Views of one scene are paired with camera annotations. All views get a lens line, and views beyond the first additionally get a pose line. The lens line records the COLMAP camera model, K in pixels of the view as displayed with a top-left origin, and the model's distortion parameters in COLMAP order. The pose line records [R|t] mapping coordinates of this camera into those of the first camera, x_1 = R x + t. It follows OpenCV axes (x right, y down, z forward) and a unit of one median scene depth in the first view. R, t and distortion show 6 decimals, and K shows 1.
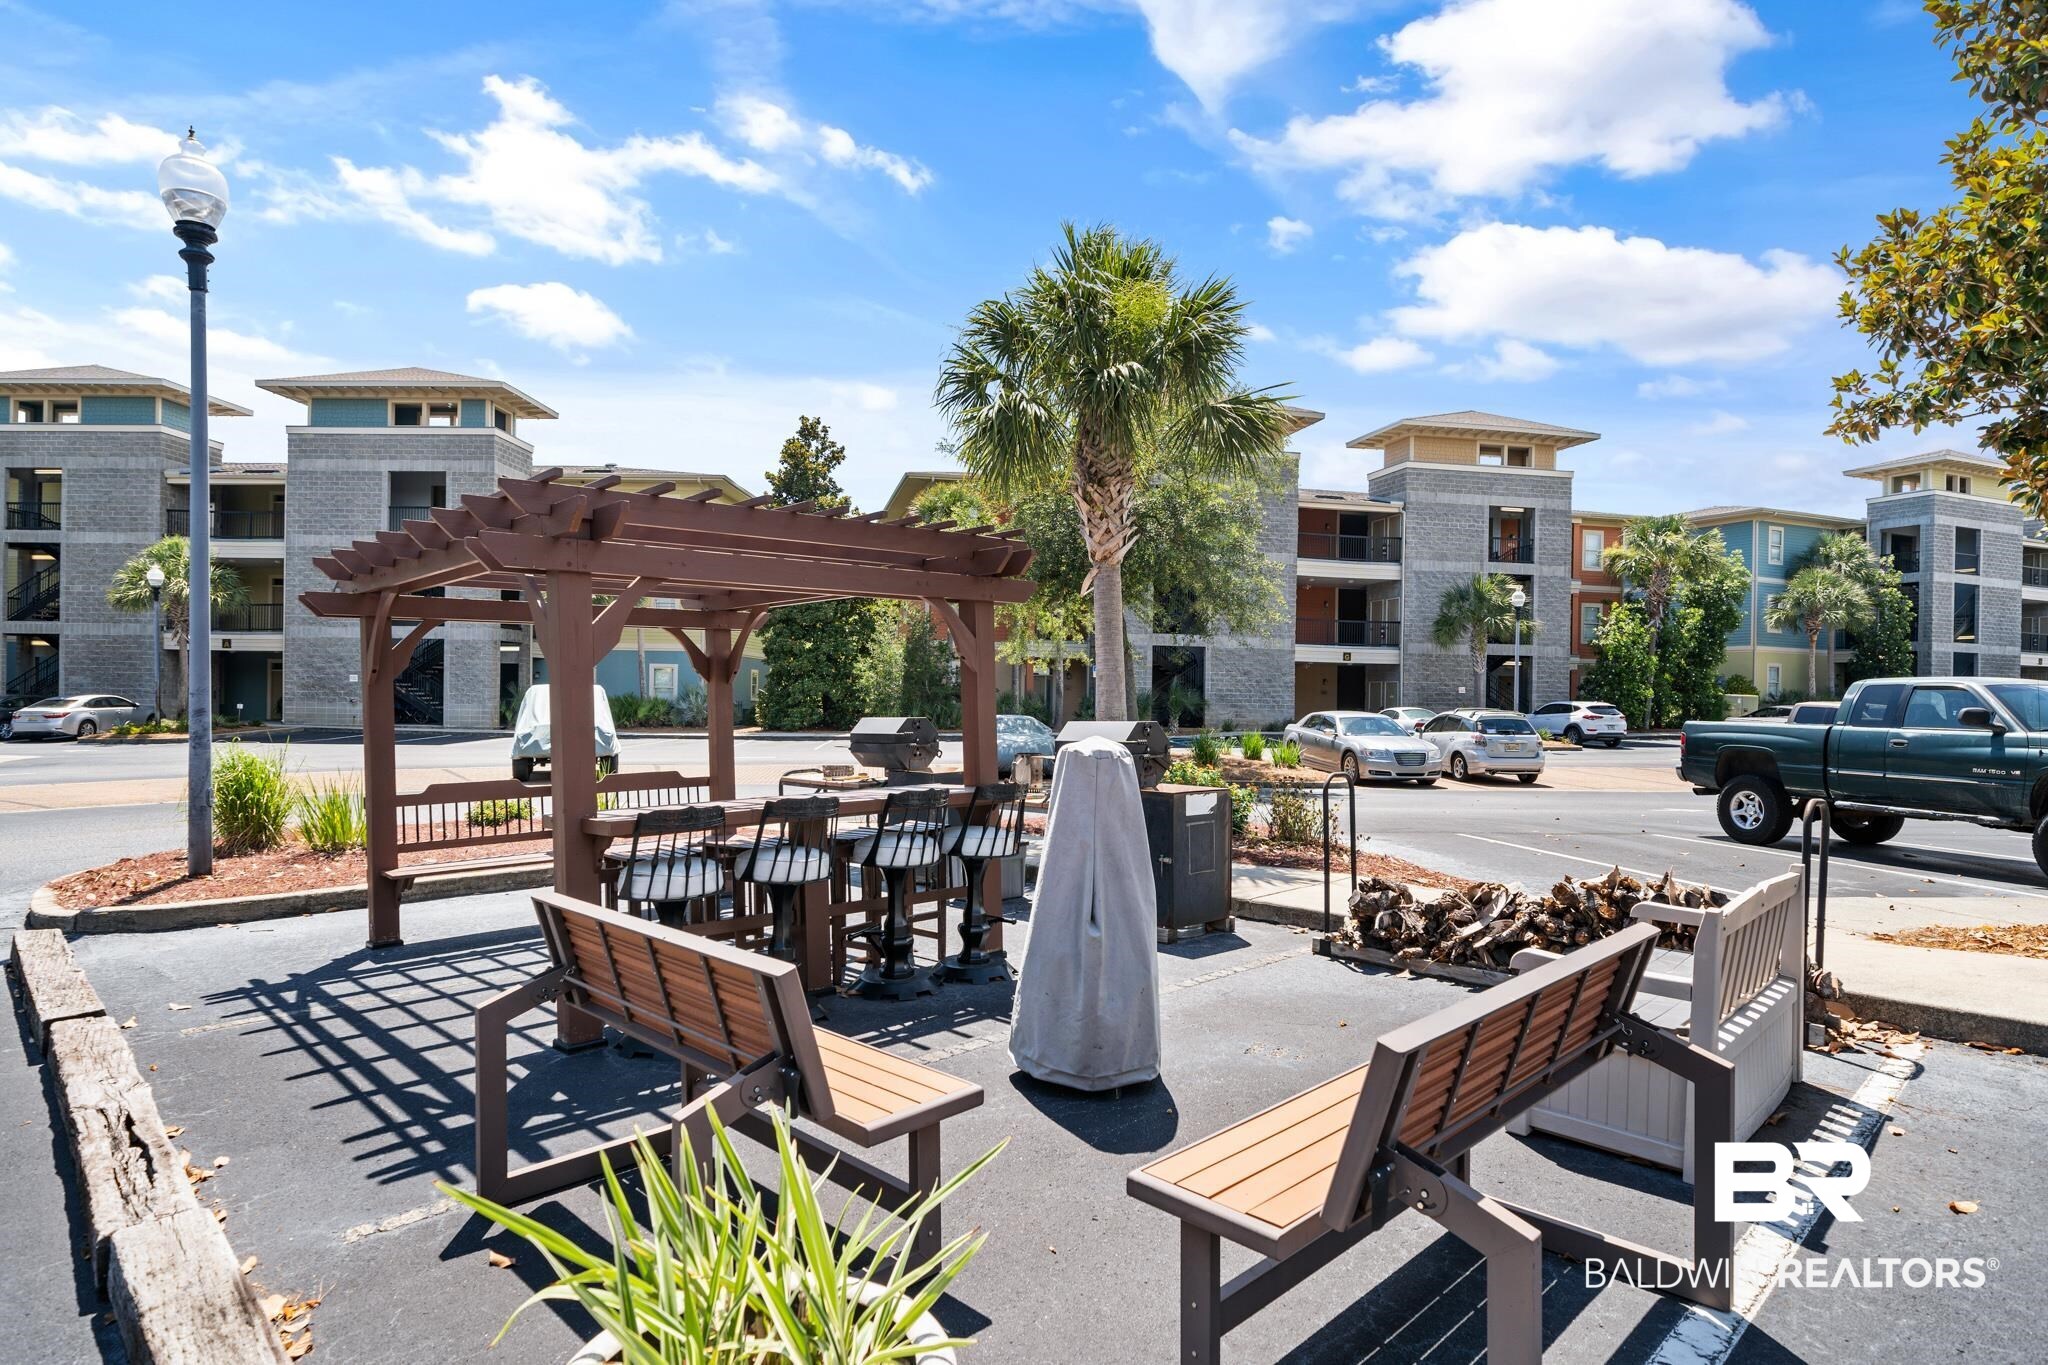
lens RADIAL K [[1109.9, 0, 1032.3], [0, 1109.9, 695.2], [0, 0, 1]] dist [0.004464, 0.000261]
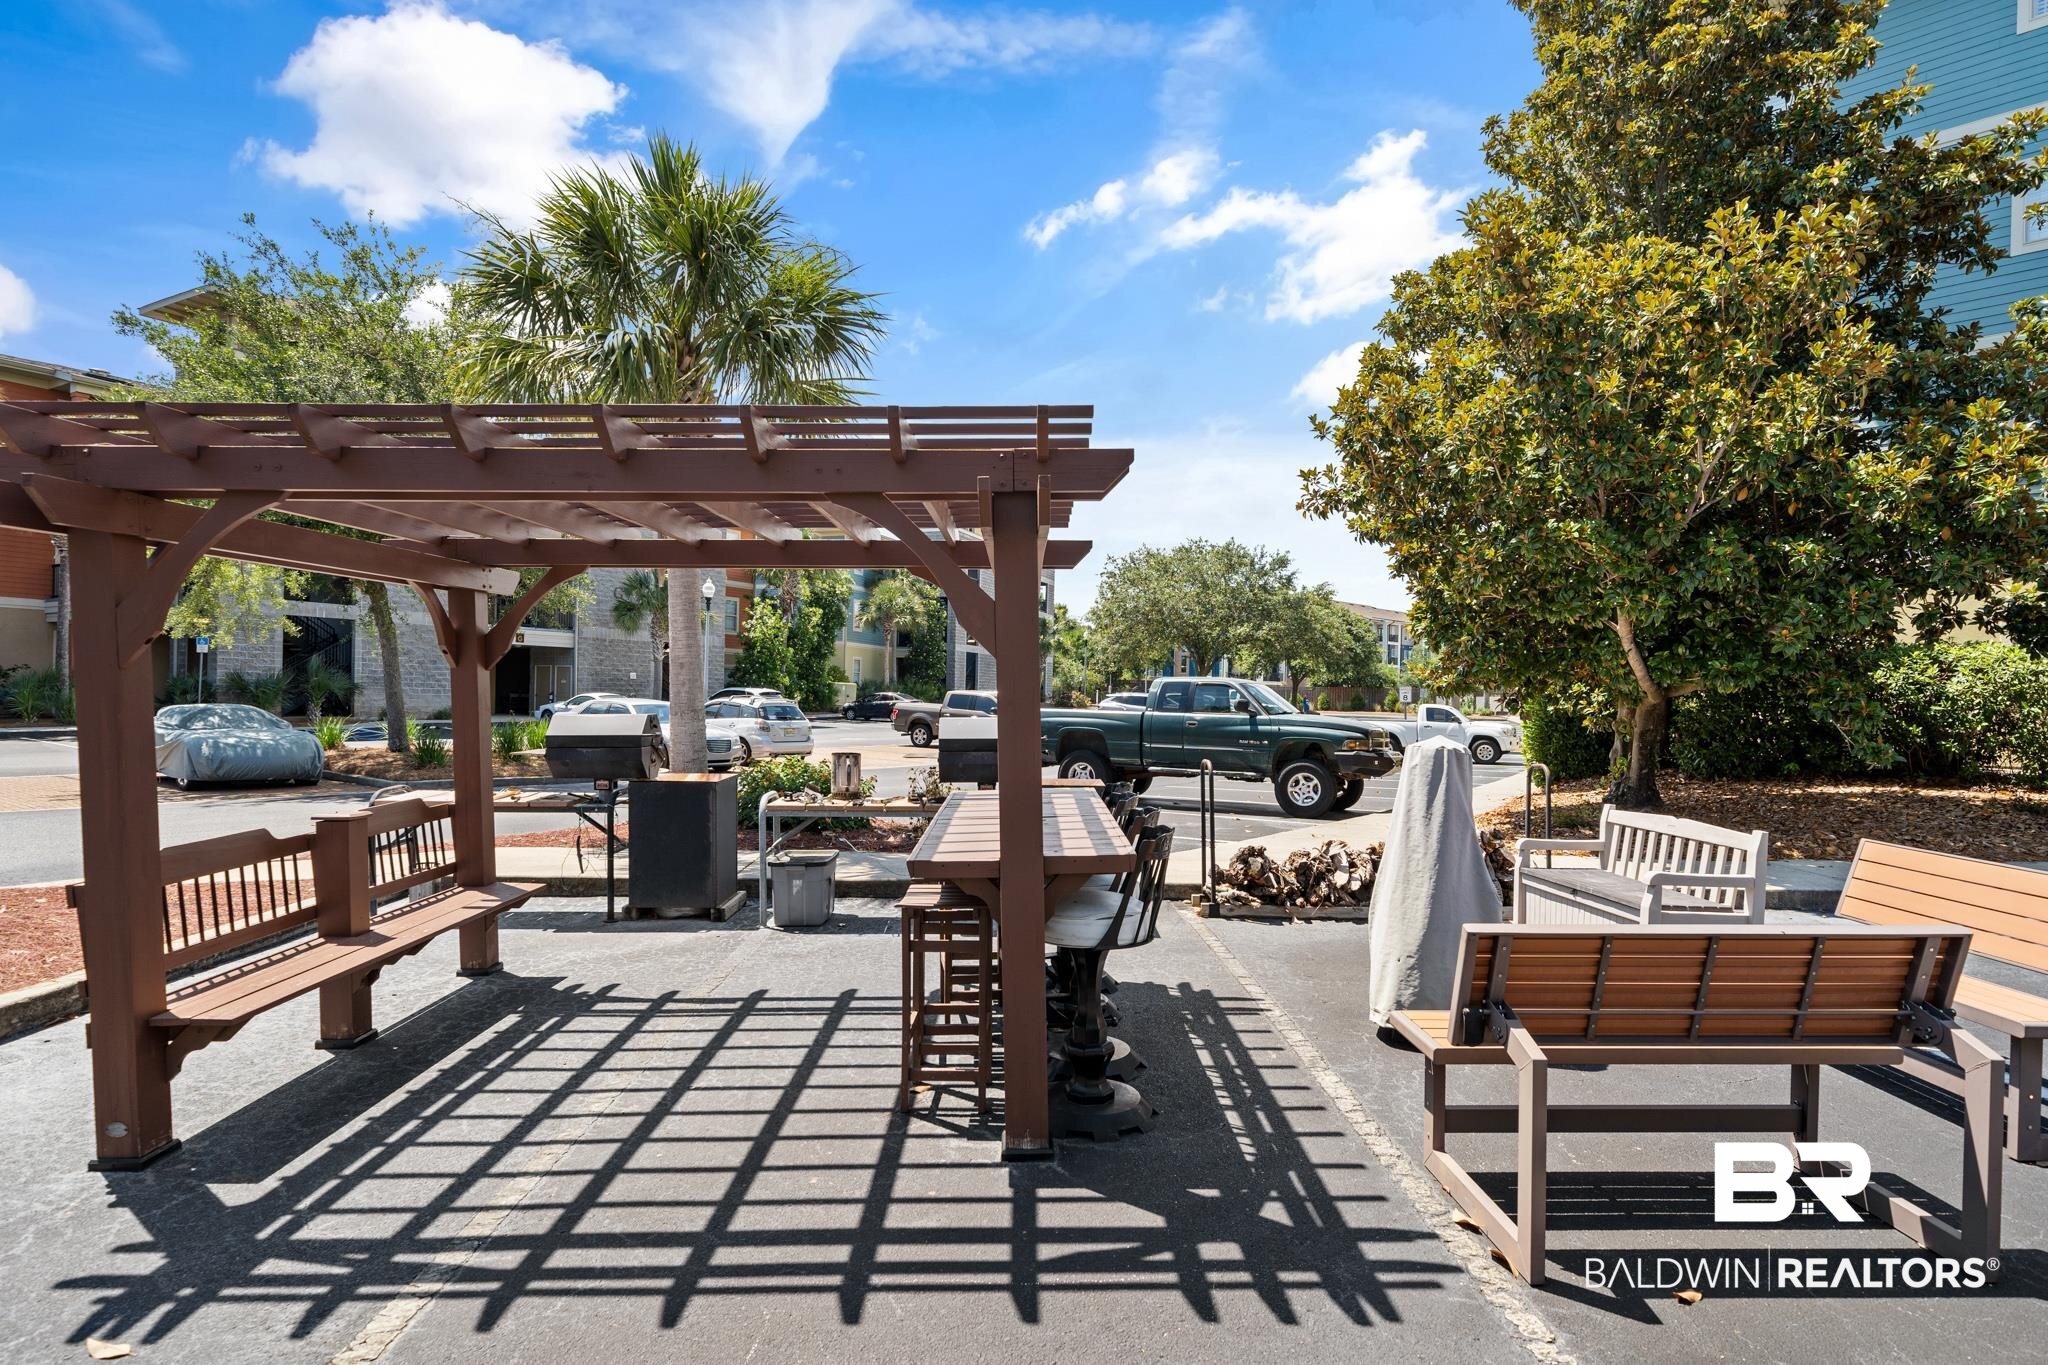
lens RADIAL K [[1109.9, 0, 1032.3], [0, 1109.9, 695.2], [0, 0, 1]] dist [0.004464, 0.000261]
pose [[0.686828, 0.001502, 0.726818, -0.382241], [-0.012328, 0.999878, 0.009583, -0.004058], [-0.726715, -0.015542, 0.686763, 0.184516]]
